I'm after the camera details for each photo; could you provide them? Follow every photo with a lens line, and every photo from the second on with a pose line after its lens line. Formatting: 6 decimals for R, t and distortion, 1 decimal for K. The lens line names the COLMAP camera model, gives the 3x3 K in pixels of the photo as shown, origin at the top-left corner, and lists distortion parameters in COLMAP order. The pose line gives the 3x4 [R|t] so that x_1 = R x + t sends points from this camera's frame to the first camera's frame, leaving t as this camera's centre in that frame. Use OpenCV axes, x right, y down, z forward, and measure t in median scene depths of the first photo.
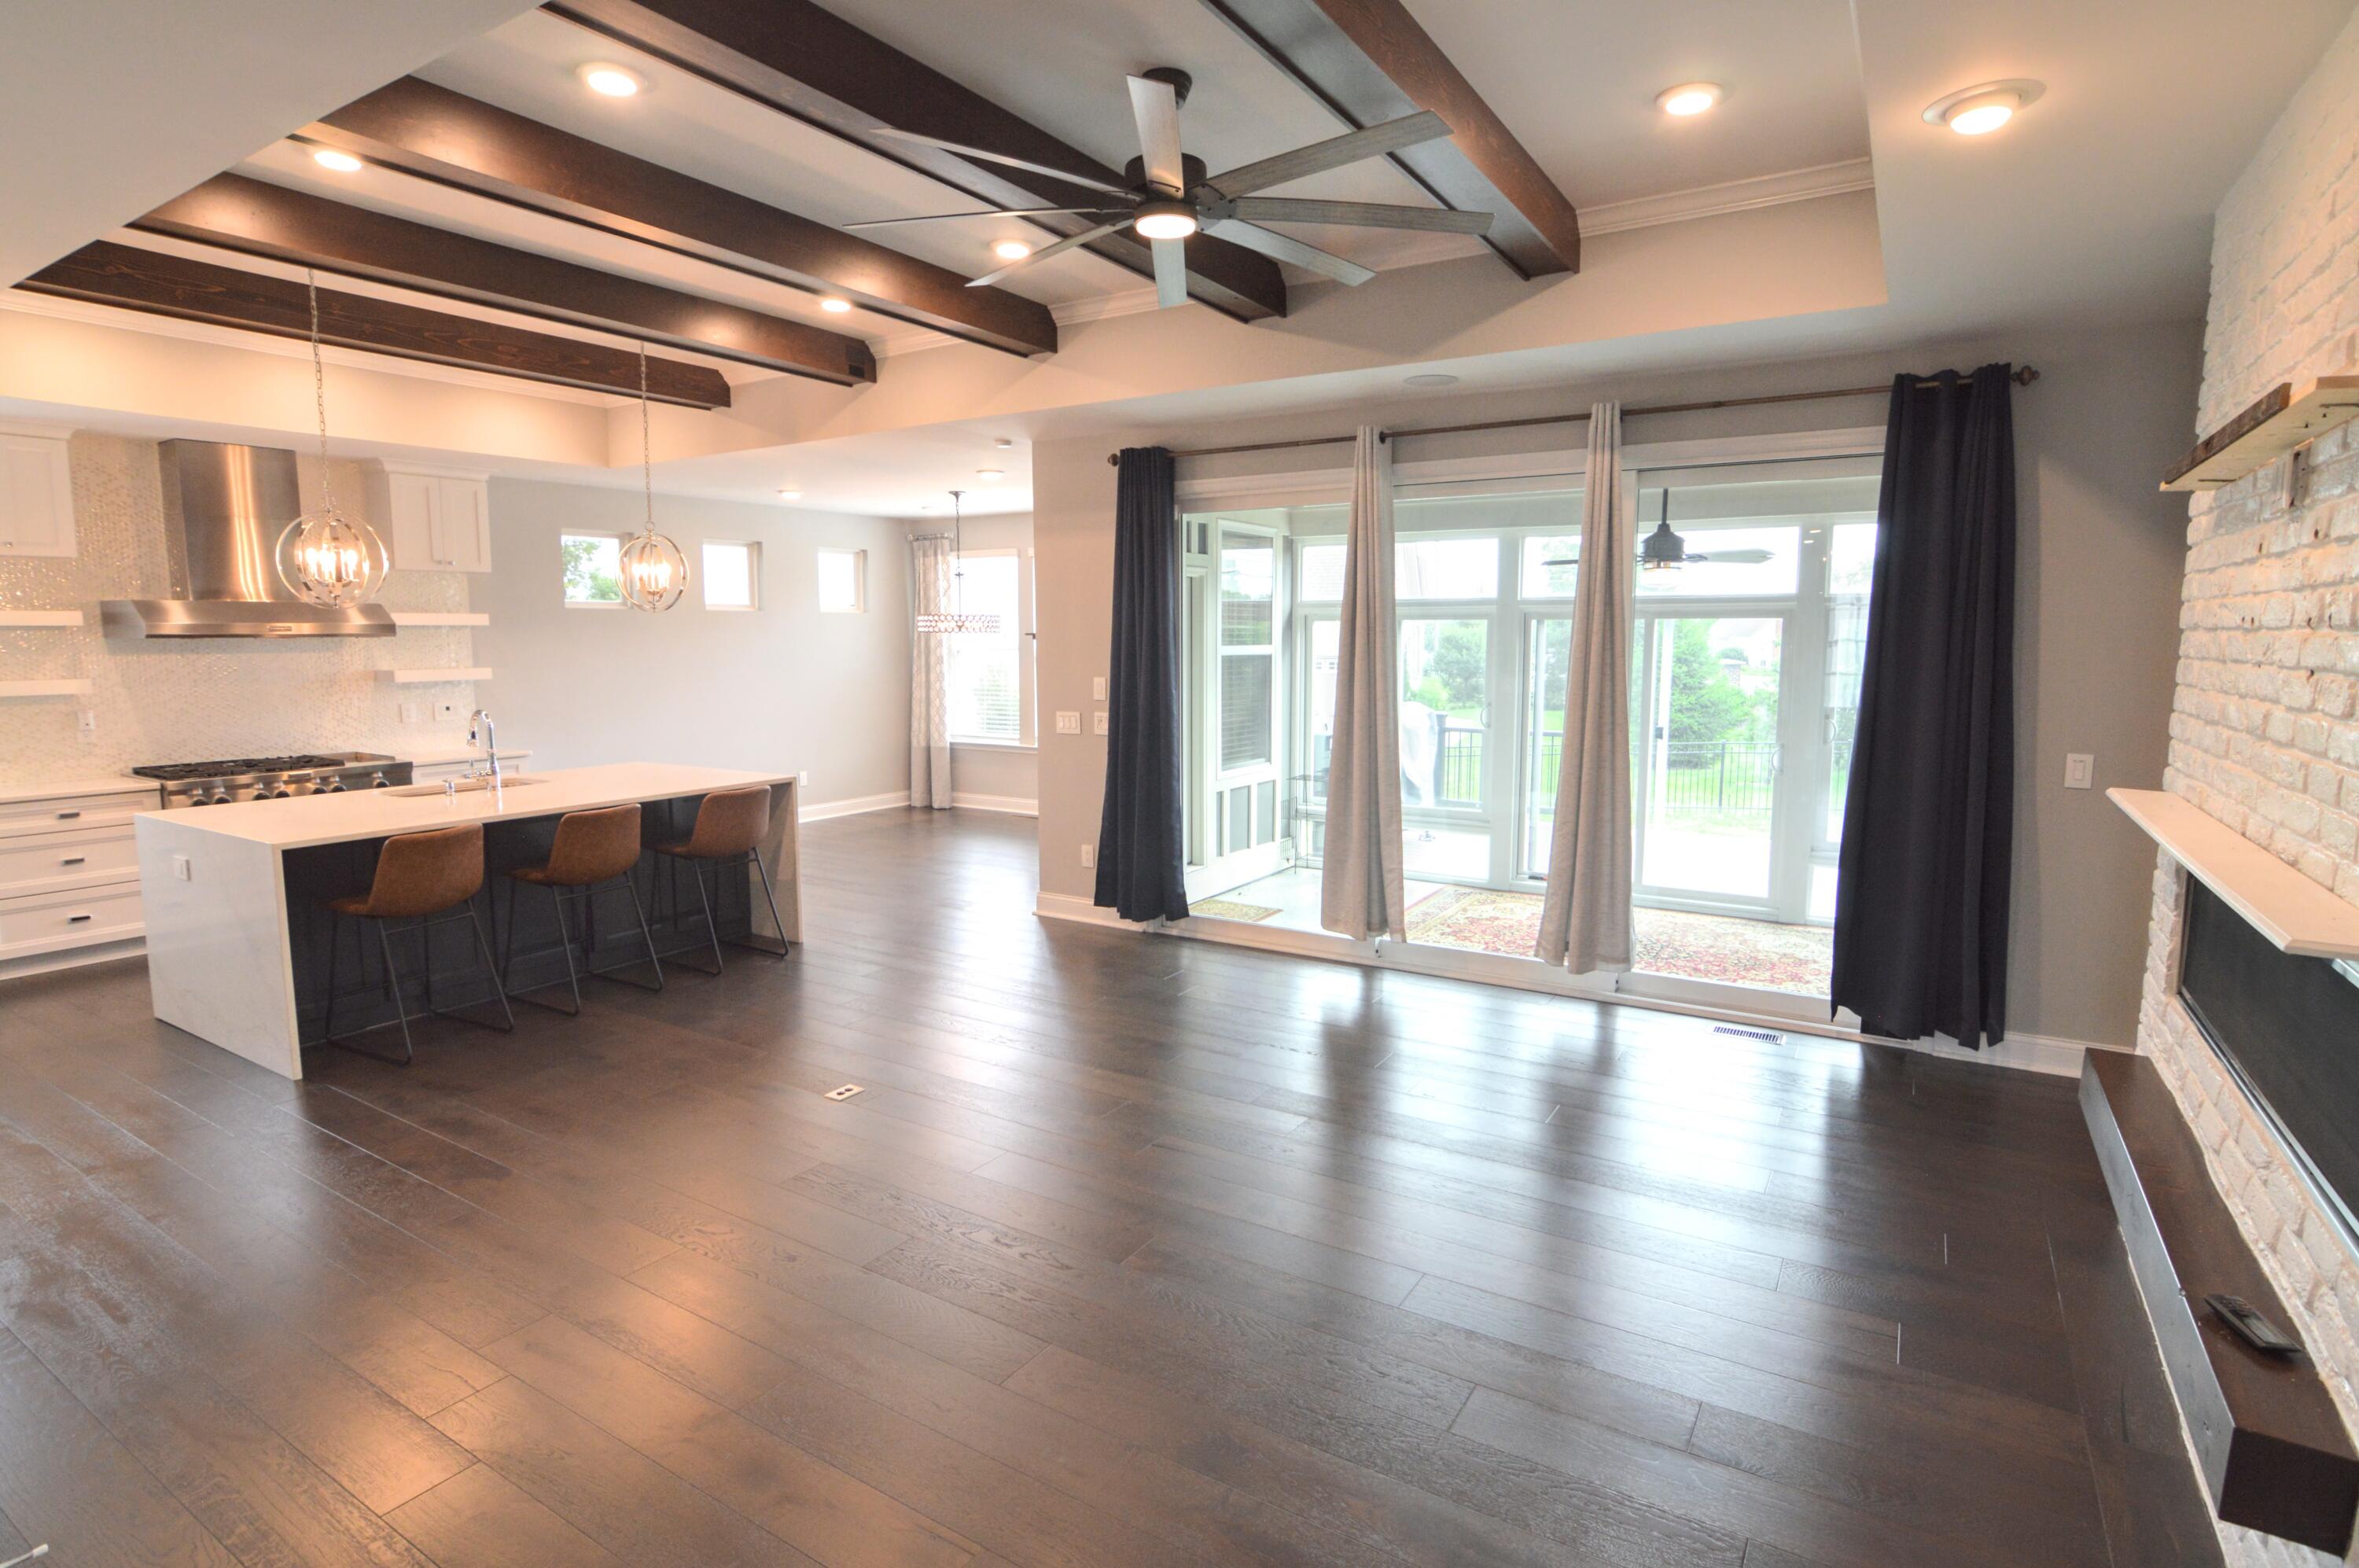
lens RADIAL K [[1202.6, 0, 1179.1], [0, 1202.6, 776.2], [0, 0, 1]] dist [0.003696, 0.003490]
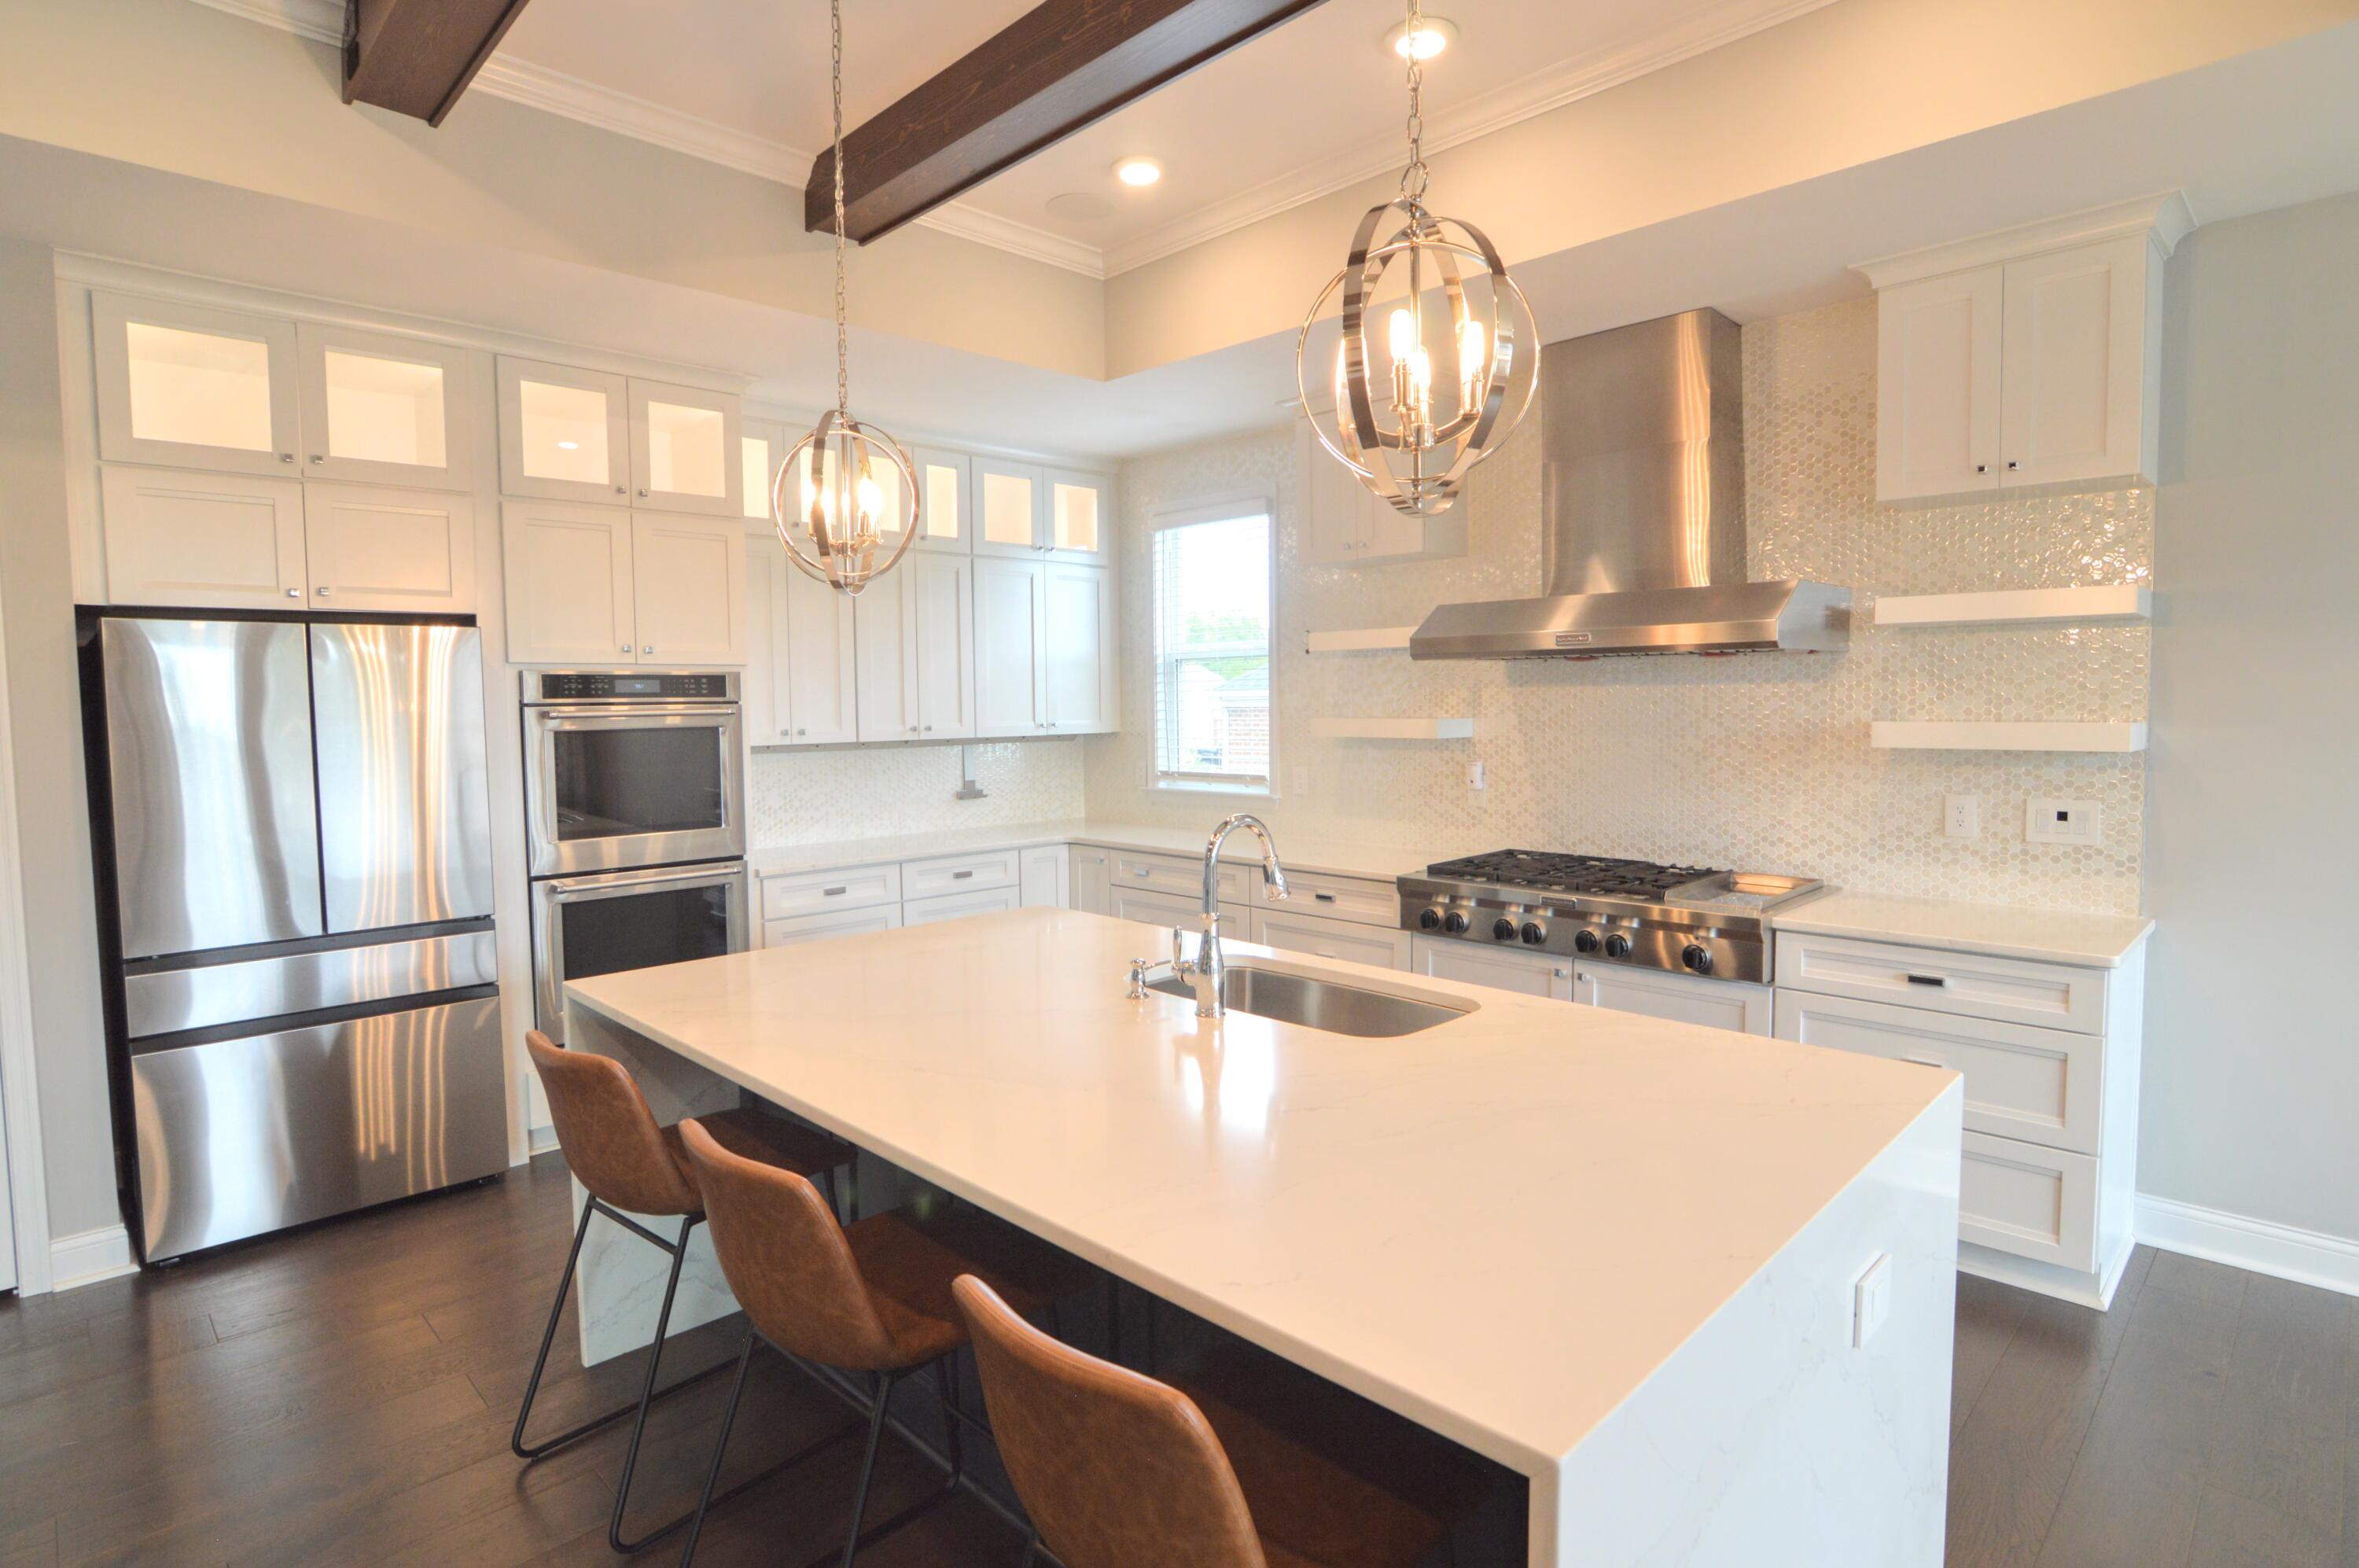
lens RADIAL K [[1202.6, 0, 1193.3], [0, 1202.6, 777.2], [0, 0, 1]] dist [0.003696, 0.003490]
pose [[-0.231153, 0.074318, -0.970075, -0.162141], [-0.102188, 0.989709, 0.100172, -0.098668], [0.967536, 0.122285, -0.221180, 0.977969]]
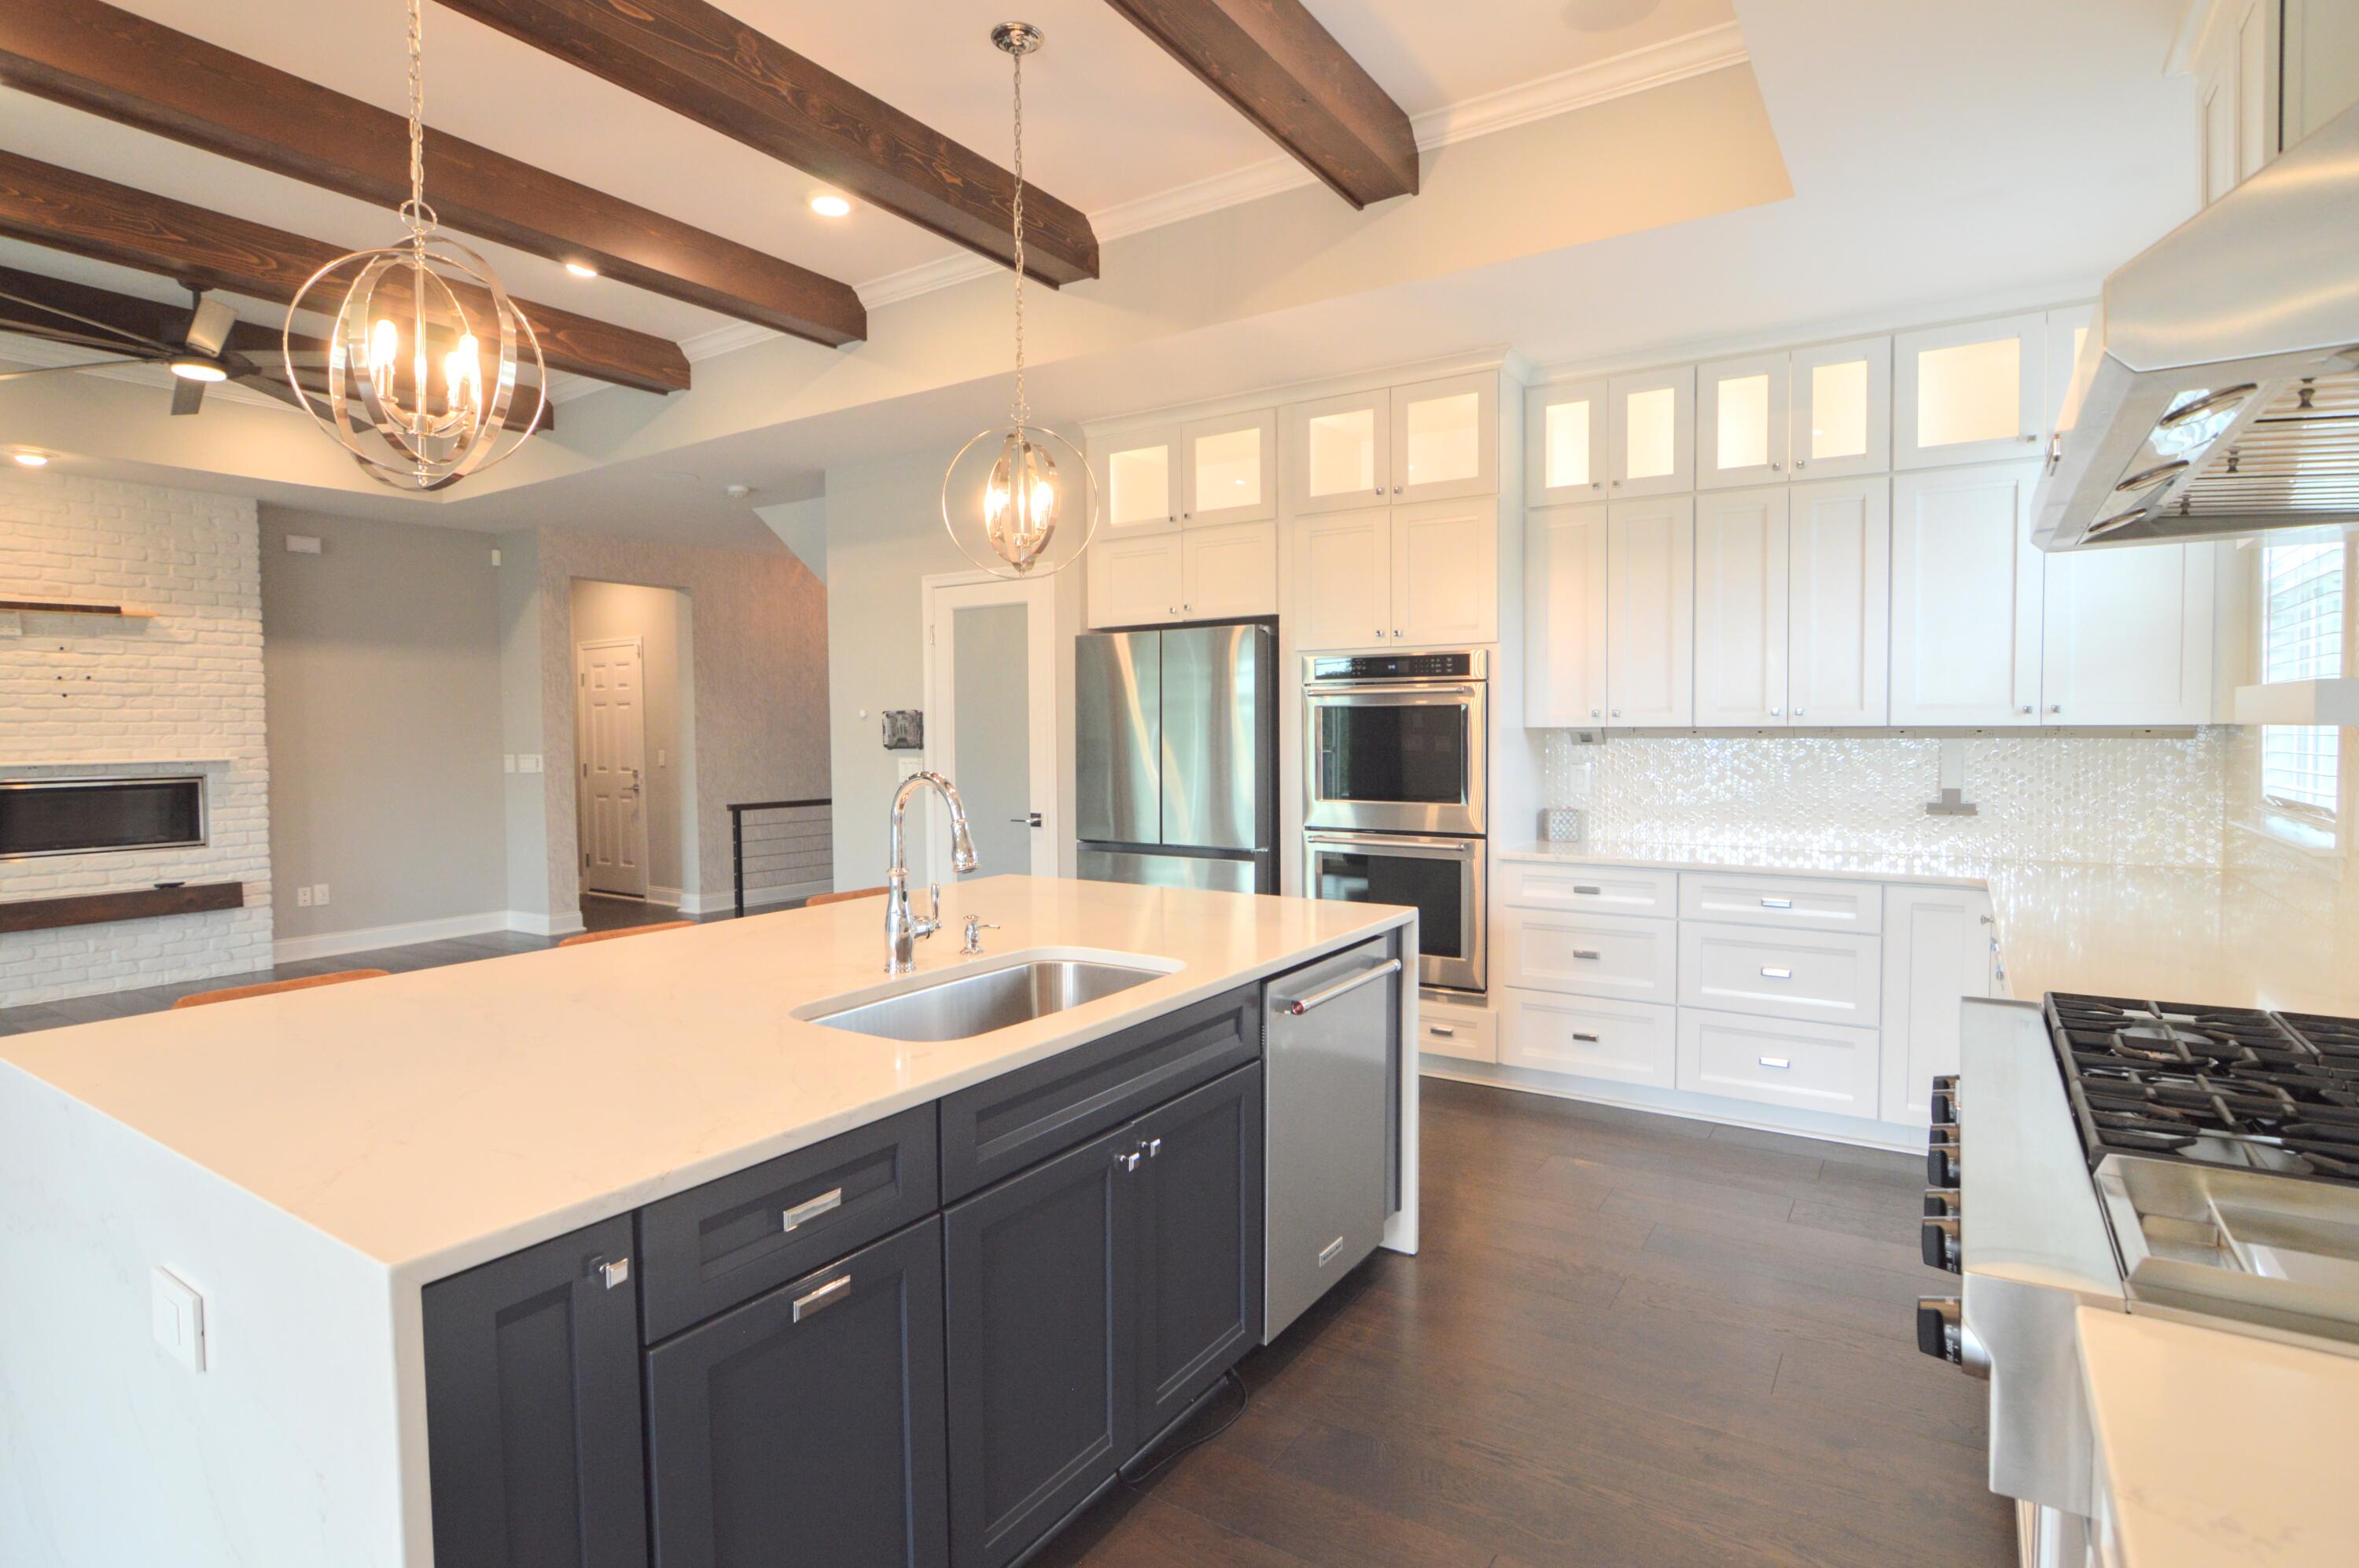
lens RADIAL K [[1202.6, 0, 1191.4], [0, 1202.6, 767.9], [0, 0, 1]] dist [0.003696, 0.003490]
pose [[-0.999858, 0.013722, 0.009829, -0.492305], [0.015085, 0.987705, 0.155597, -0.103502], [-0.007573, 0.155723, -0.987772, 1.180901]]
